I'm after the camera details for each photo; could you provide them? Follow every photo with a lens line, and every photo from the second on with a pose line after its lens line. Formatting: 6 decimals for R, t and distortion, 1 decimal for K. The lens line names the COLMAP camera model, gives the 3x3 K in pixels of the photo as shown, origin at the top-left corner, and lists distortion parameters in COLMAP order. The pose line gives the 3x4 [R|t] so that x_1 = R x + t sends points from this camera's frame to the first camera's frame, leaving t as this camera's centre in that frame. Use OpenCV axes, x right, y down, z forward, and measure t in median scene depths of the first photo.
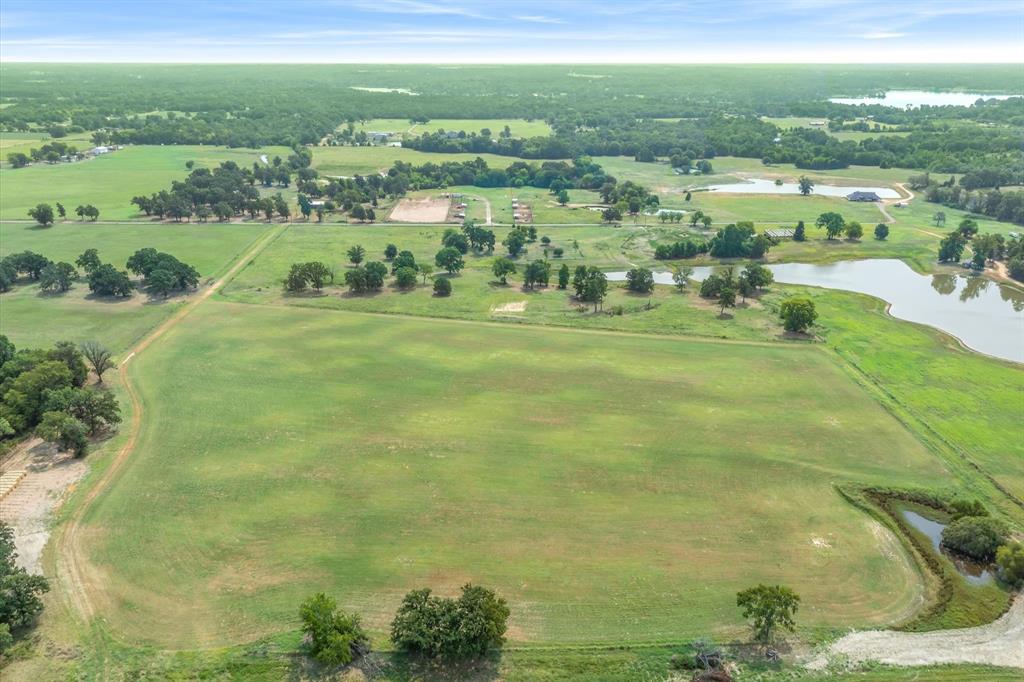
lens RADIAL K [[721.8, 0, 512.0], [0, 721.8, 341.0], [0, 0, 1]] dist [-0.018989, -0.008875]
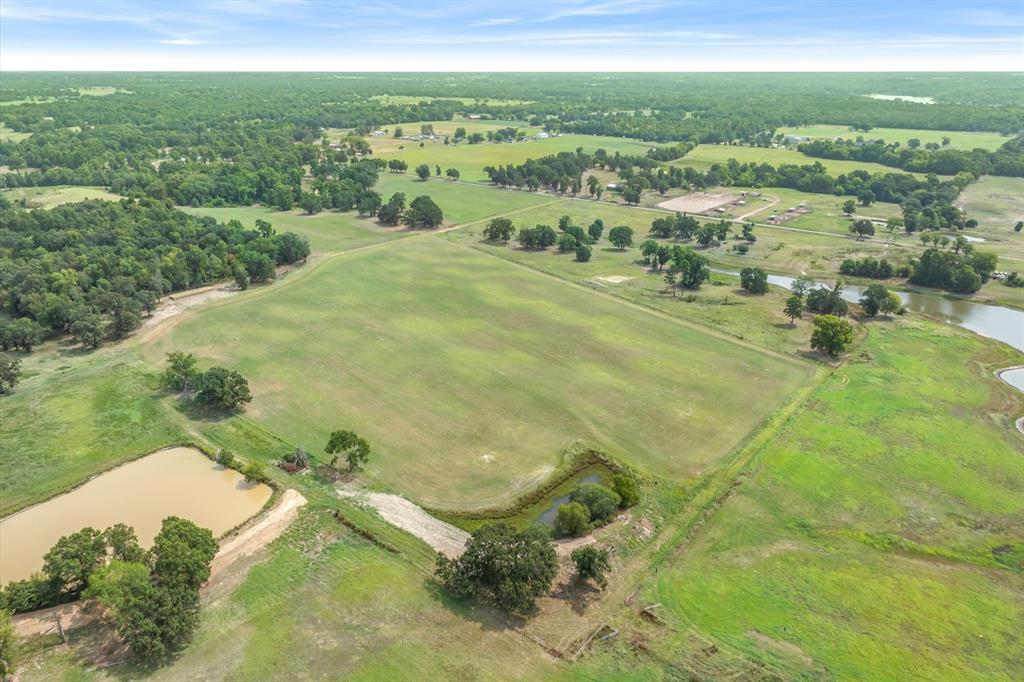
lens RADIAL K [[721.8, 0, 512.0], [0, 721.8, 341.0], [0, 0, 1]] dist [-0.018989, -0.008875]
pose [[0.738858, 0.228409, -0.633970, 0.894354], [-0.234216, 0.969192, 0.076217, -0.002981], [0.631847, 0.092172, 0.769593, 0.076322]]
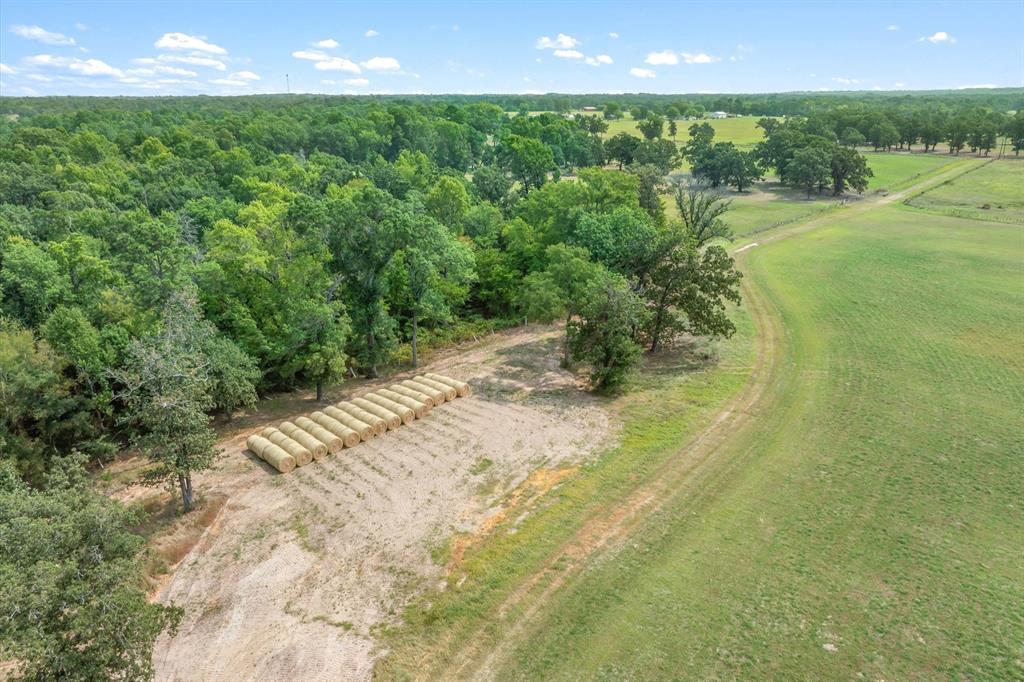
lens RADIAL K [[697.1, 0, 512.0], [0, 697.1, 341.0], [0, 0, 1]] dist [-0.023941, -0.003895]
pose [[0.719036, 0.207547, -0.663258, -0.372612], [-0.239356, 0.969933, 0.044027, 0.118192], [0.652453, 0.127098, 0.747095, 0.637609]]
